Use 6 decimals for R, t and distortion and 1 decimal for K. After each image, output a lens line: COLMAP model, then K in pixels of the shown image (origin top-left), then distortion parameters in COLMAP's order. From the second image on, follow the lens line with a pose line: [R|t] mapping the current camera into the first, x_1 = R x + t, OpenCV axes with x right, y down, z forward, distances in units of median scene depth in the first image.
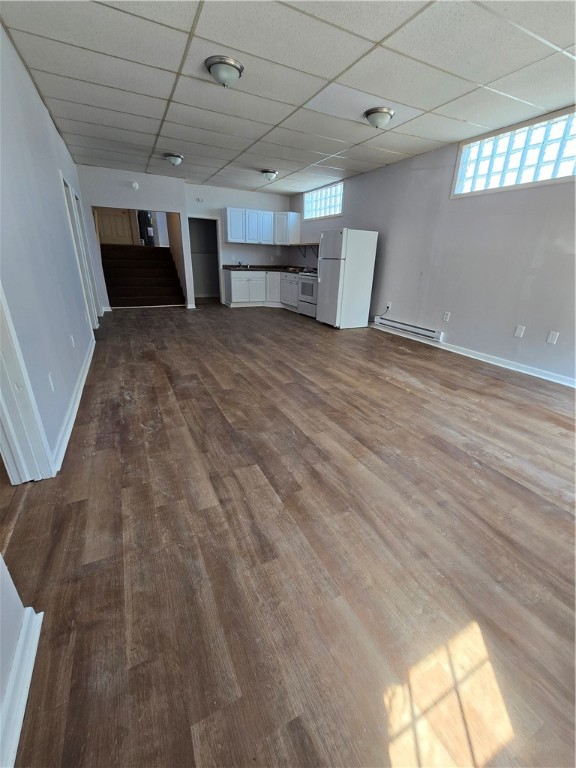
lens RADIAL K [[315.9, 0, 293.0], [0, 315.9, 382.9], [0, 0, 1]] dist [-0.007838, 0.002652]
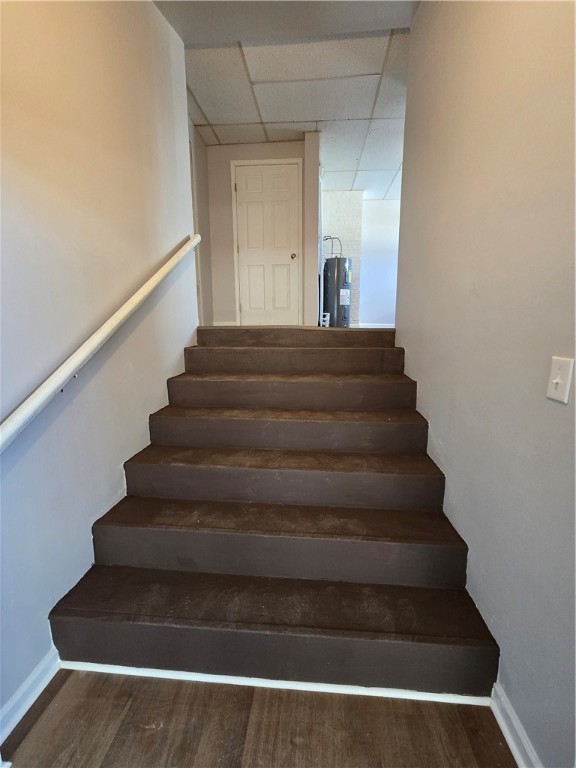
lens RADIAL K [[315.9, 0, 289.9], [0, 315.9, 386.8], [0, 0, 1]] dist [-0.007838, 0.002652]
pose [[0.846827, 0.059614, -0.528517, -0.787679], [-0.168152, 0.972738, -0.159705, -0.778030], [0.504588, 0.224114, 0.833765, 1.772471]]
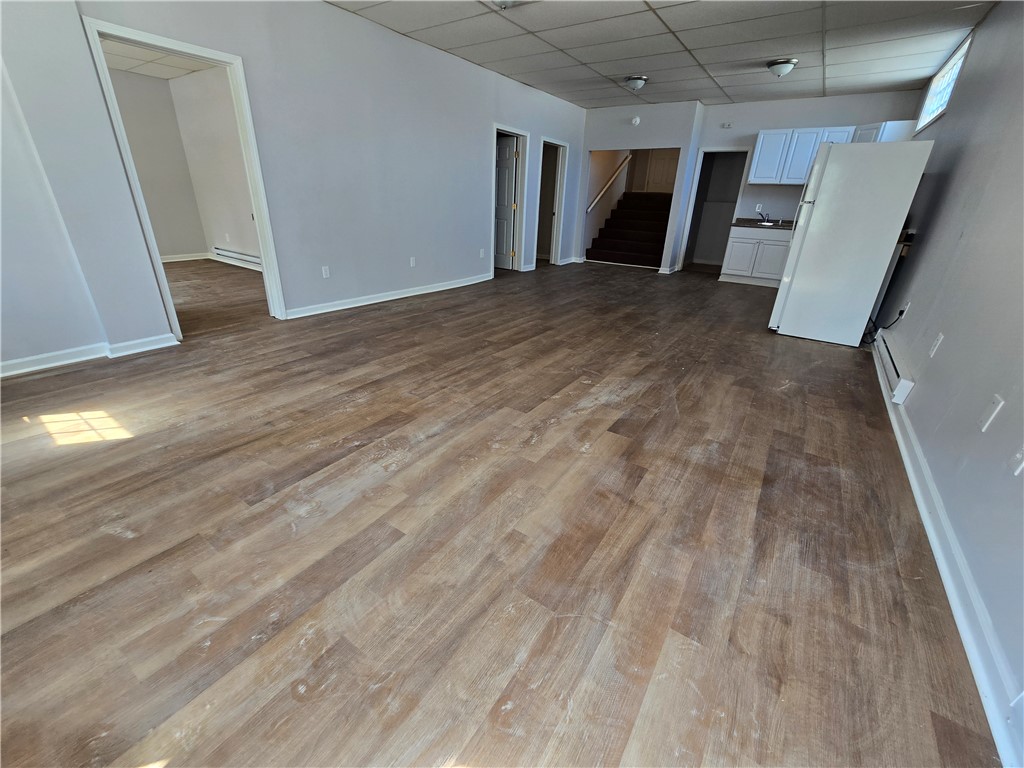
lens RADIAL K [[421.1, 0, 513.5], [0, 421.1, 379.3], [0, 0, 1]] dist [-0.007838, 0.002652]
pose [[0.476513, 0.331174, -0.814407, 0.889602], [-0.341409, 0.923344, 0.175713, -0.114339], [0.810170, 0.194316, 0.553052, 0.410701]]
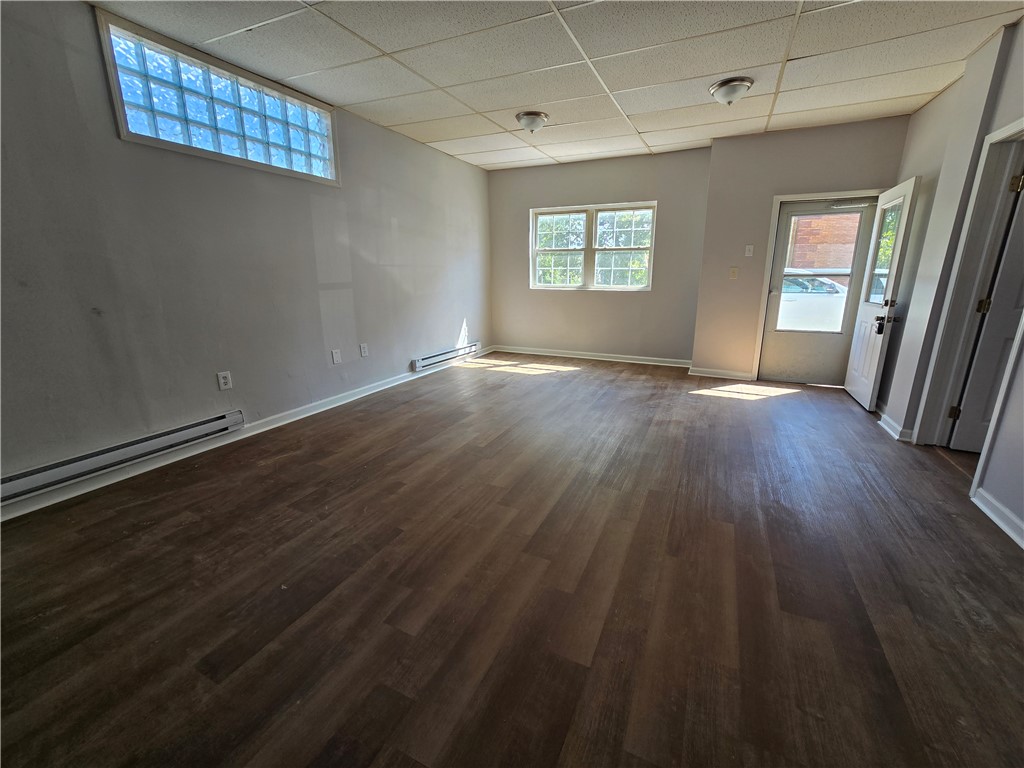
lens RADIAL K [[421.1, 0, 514.5], [0, 421.1, 376.4], [0, 0, 1]] dist [-0.007838, 0.002652]
pose [[-0.602393, -0.223177, 0.766365, -0.411832], [0.278698, 0.840882, 0.463945, -0.530797], [-0.747964, 0.493061, -0.444342, 1.256360]]
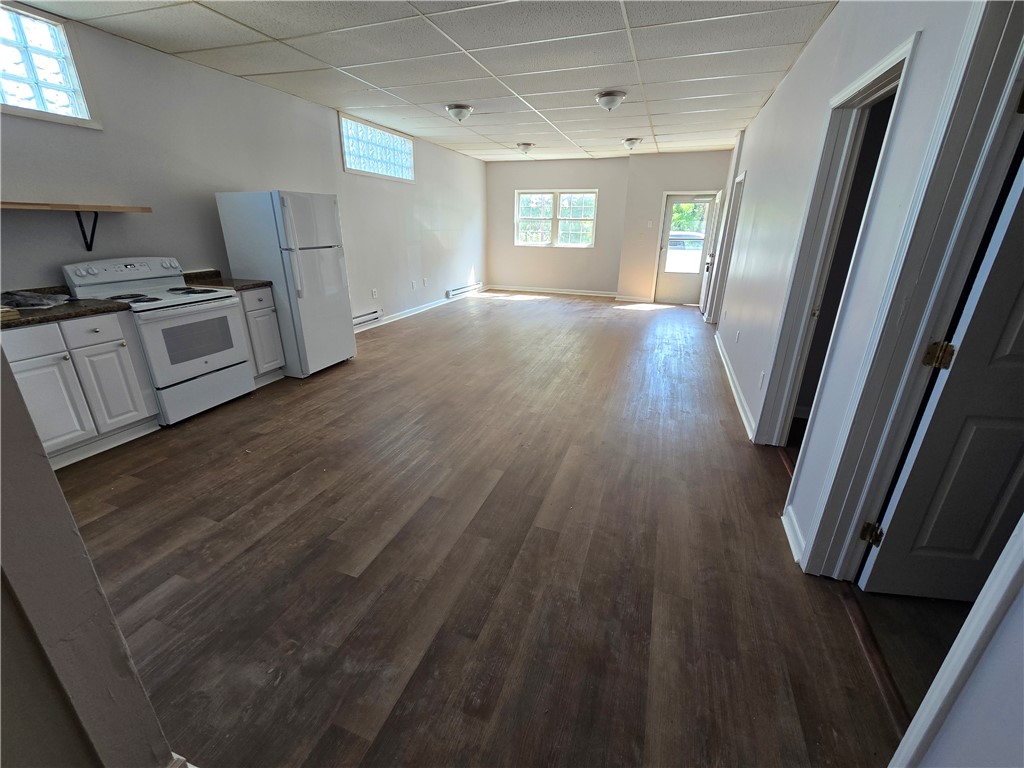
lens RADIAL K [[421.1, 0, 513.6], [0, 421.1, 379.9], [0, 0, 1]] dist [-0.007838, 0.002652]
pose [[-0.682659, -0.290347, 0.670579, -1.007526], [0.236857, 0.780210, 0.578939, -0.866524], [-0.691286, 0.554049, -0.463847, 1.926472]]
